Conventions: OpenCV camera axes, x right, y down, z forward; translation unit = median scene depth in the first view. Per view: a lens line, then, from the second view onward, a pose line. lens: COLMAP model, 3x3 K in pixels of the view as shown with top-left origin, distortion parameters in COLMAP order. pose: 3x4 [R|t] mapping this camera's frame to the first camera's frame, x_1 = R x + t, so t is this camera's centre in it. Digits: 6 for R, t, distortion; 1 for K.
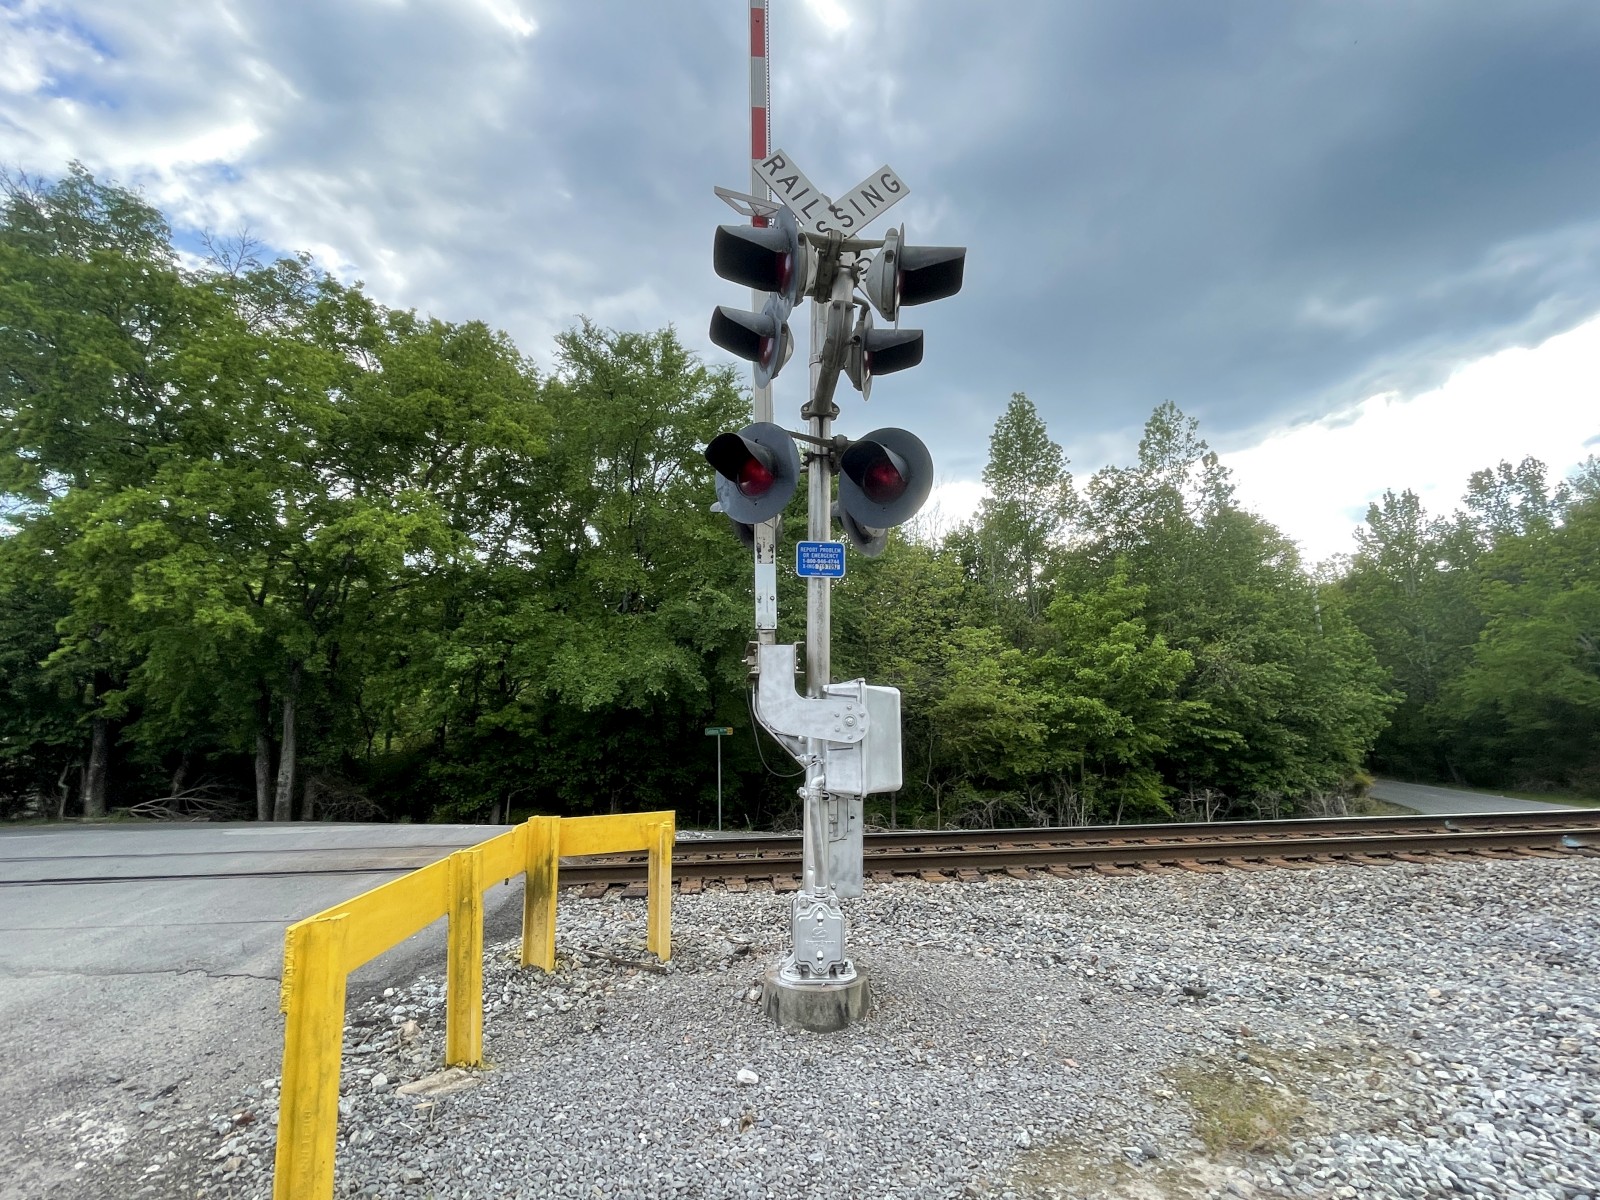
lens RADIAL K [[742.2, 0, 802.9], [0, 742.2, 602.6], [0, 0, 1]] dist [-0.004899, -0.000886]
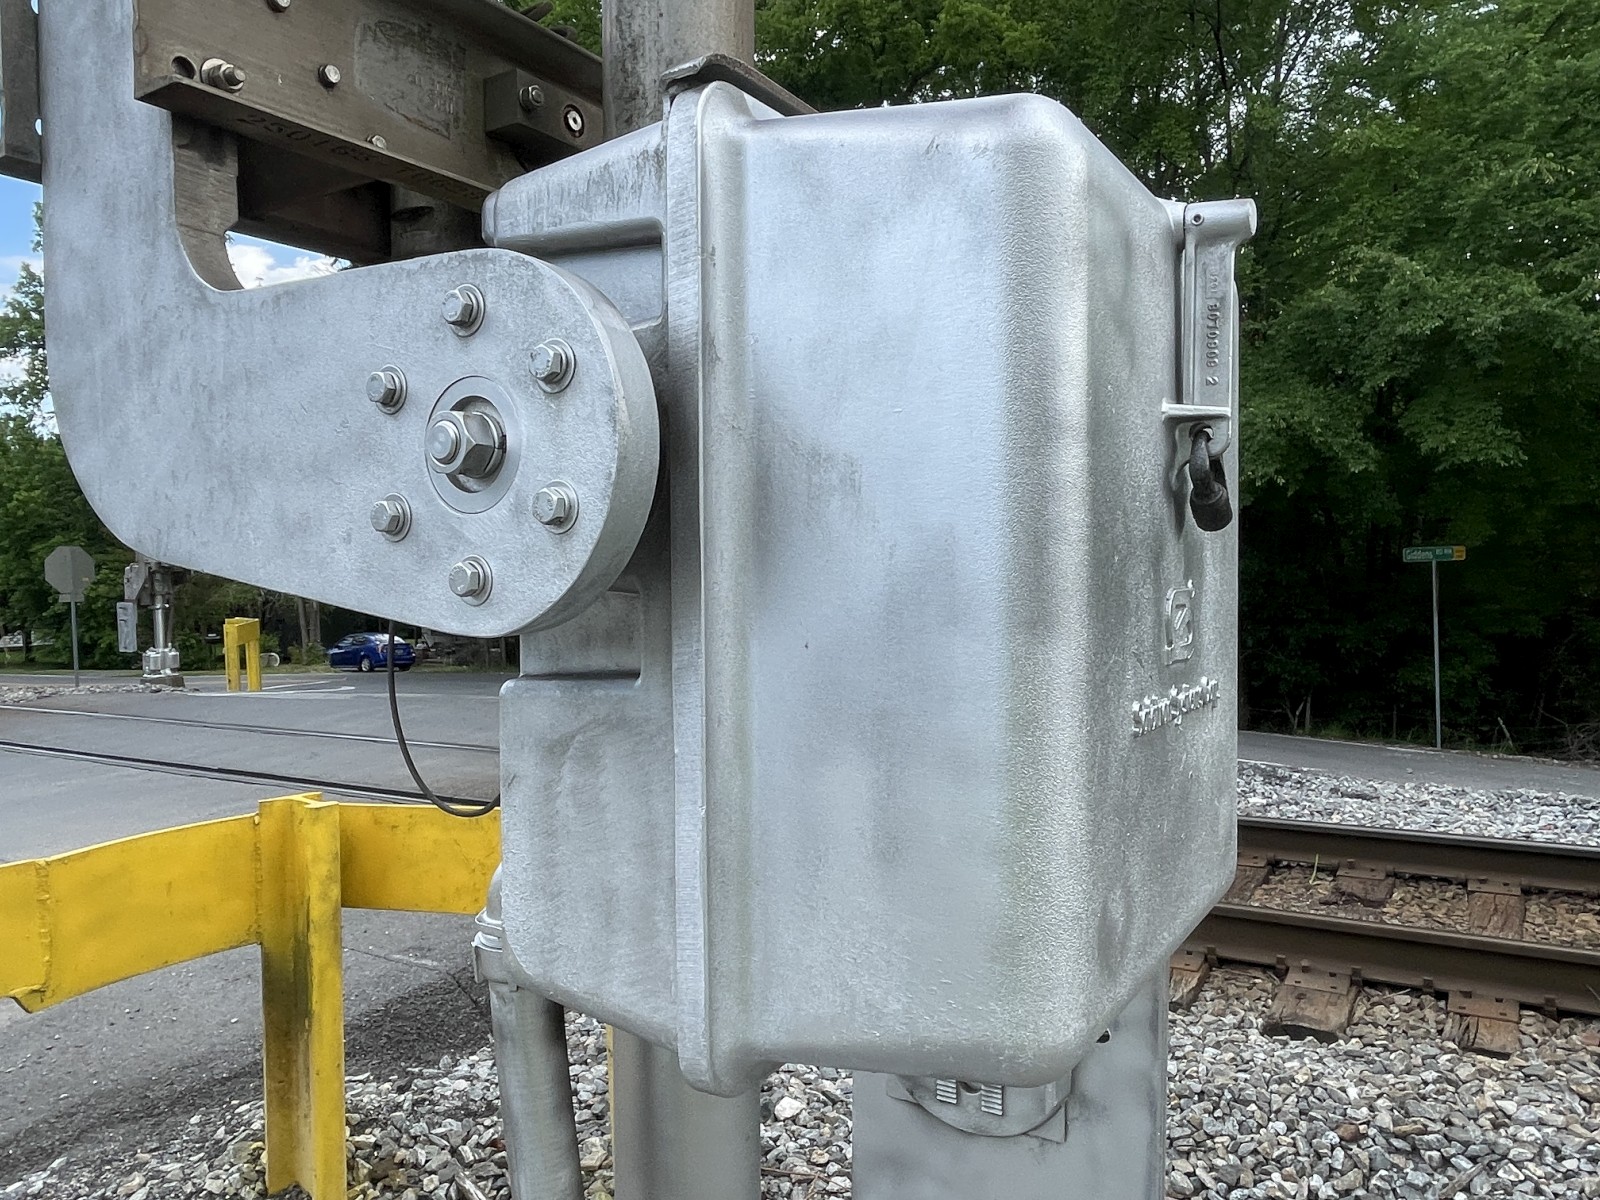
lens RADIAL K [[1142.9, 0, 800.0], [0, 1142.9, 600.0], [0, 0, 1]] dist [0.000601, 0.003009]
pose [[0.780980, 0.012152, -0.624438, 0.045795], [0.117847, 0.978984, 0.166442, 0.034359], [0.613337, -0.203576, 0.763134, 0.195845]]
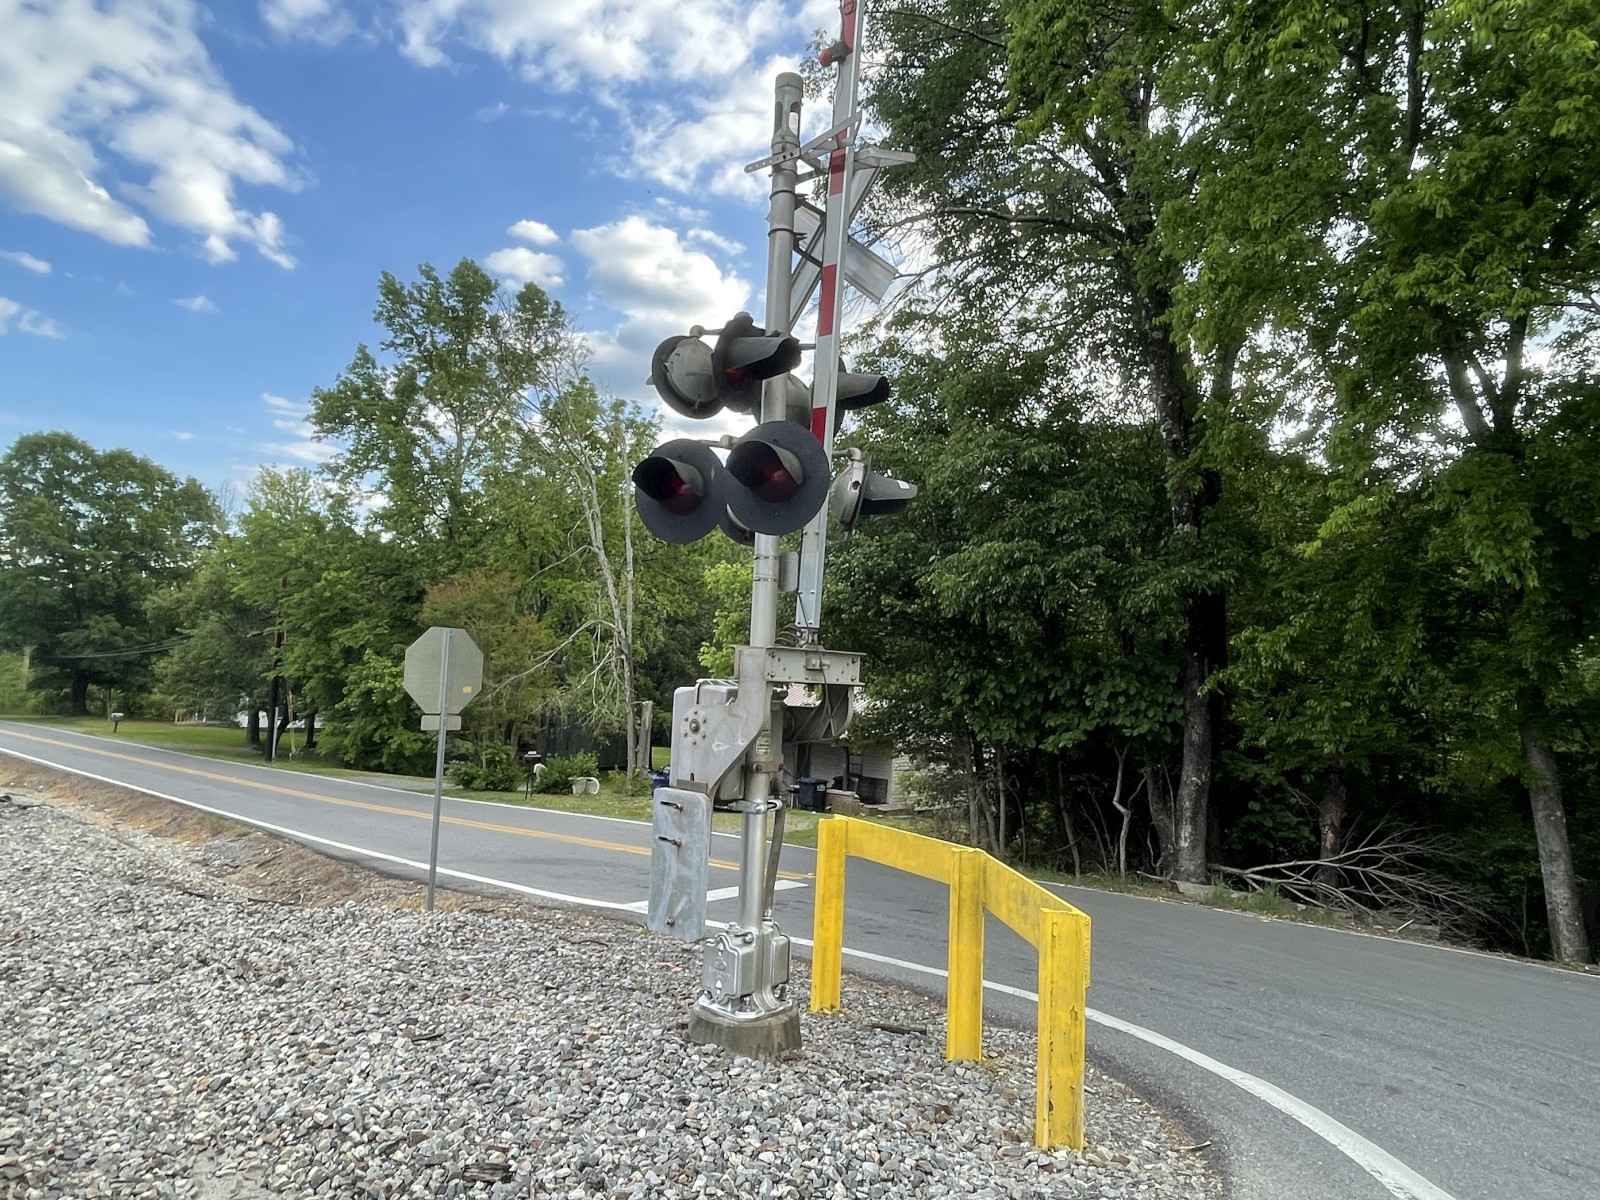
lens RADIAL K [[1006.1, 0, 800.0], [0, 1006.1, 600.0], [0, 0, 1]] dist [0.001545, 0.000754]
pose [[0.685443, -0.019310, -0.727870, -0.735882], [0.067363, 0.997043, 0.036985, 0.064593], [0.725004, -0.074383, 0.684717, 0.403307]]
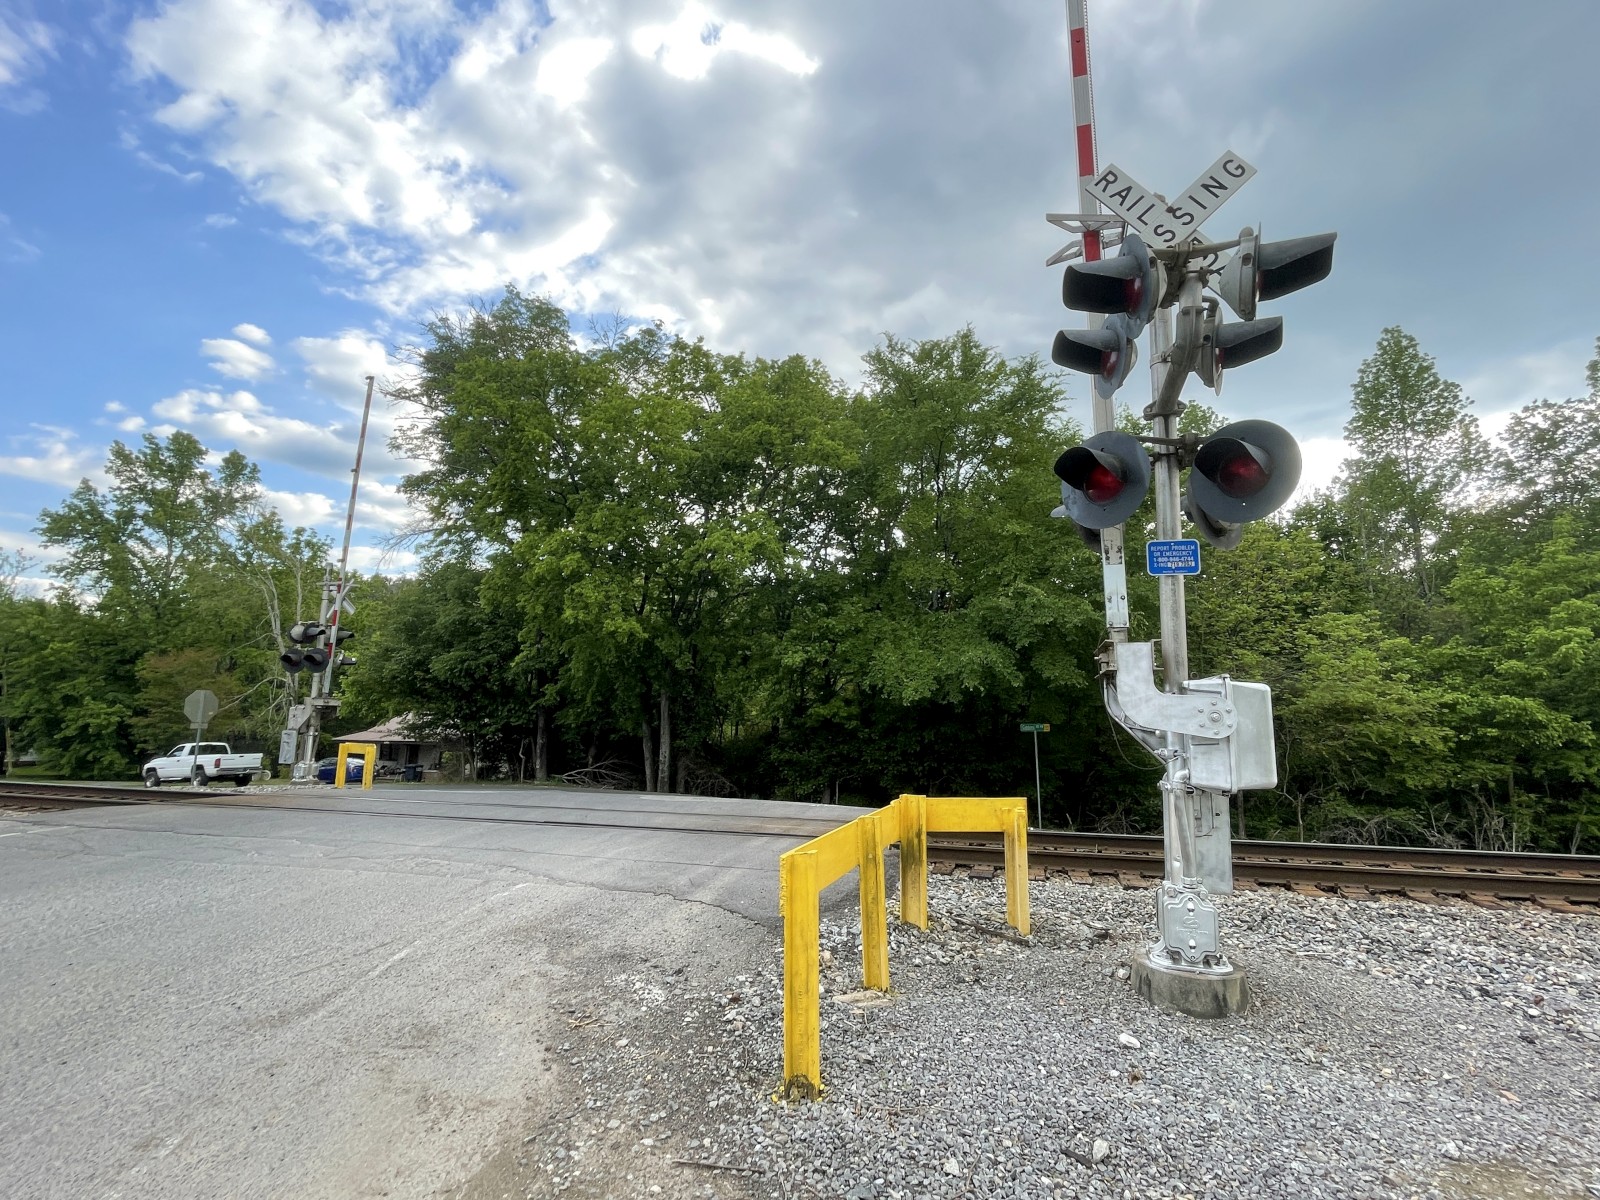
lens RADIAL K [[742.2, 0, 802.9], [0, 742.2, 602.6], [0, 0, 1]] dist [-0.004899, -0.000886]
pose [[0.921049, -0.039351, -0.387454, -0.012496], [0.041693, 0.999128, -0.002363, -0.003635], [0.387209, -0.013978, 0.921886, -0.031885]]
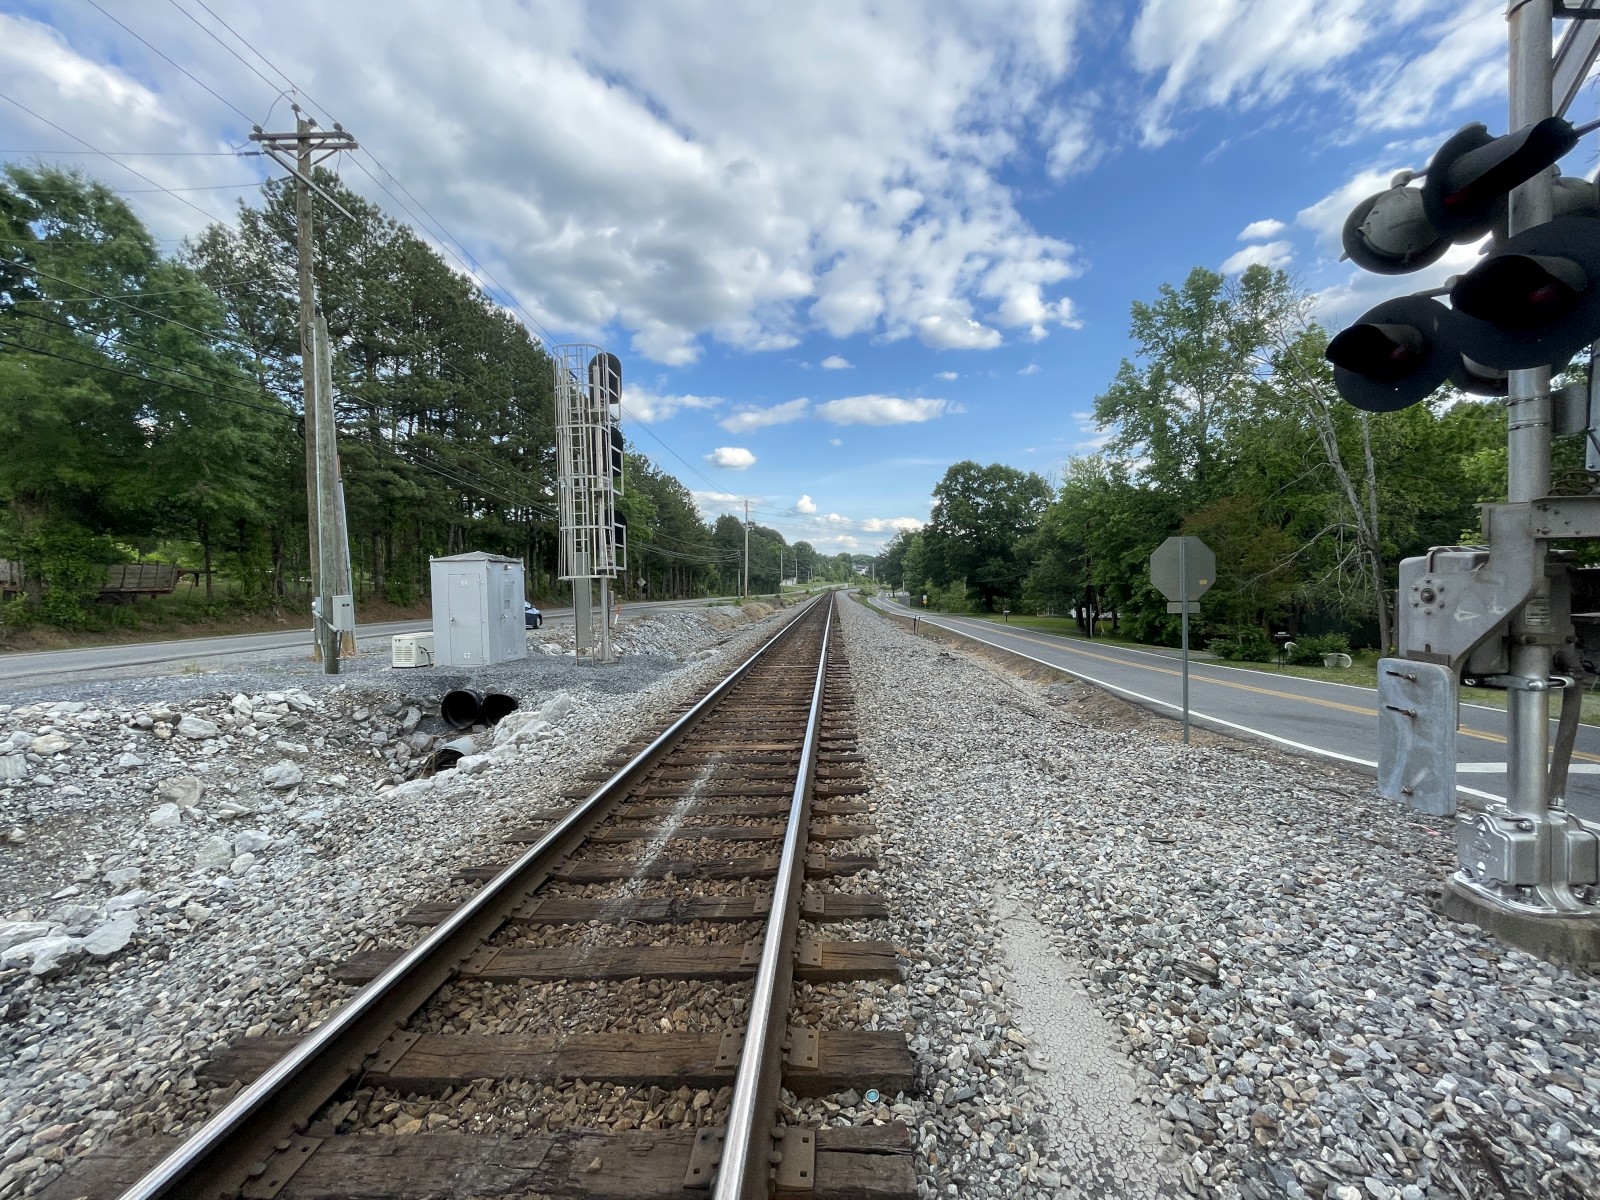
lens RADIAL K [[642.3, 0, 807.6], [0, 642.3, 599.2], [0, 0, 1]] dist [-0.000512, -0.000130]
pose [[-0.142236, 0.038798, -0.989072, -0.768570], [0.181947, 0.983230, 0.012403, 0.077122], [0.972967, -0.178195, -0.146909, 0.436370]]
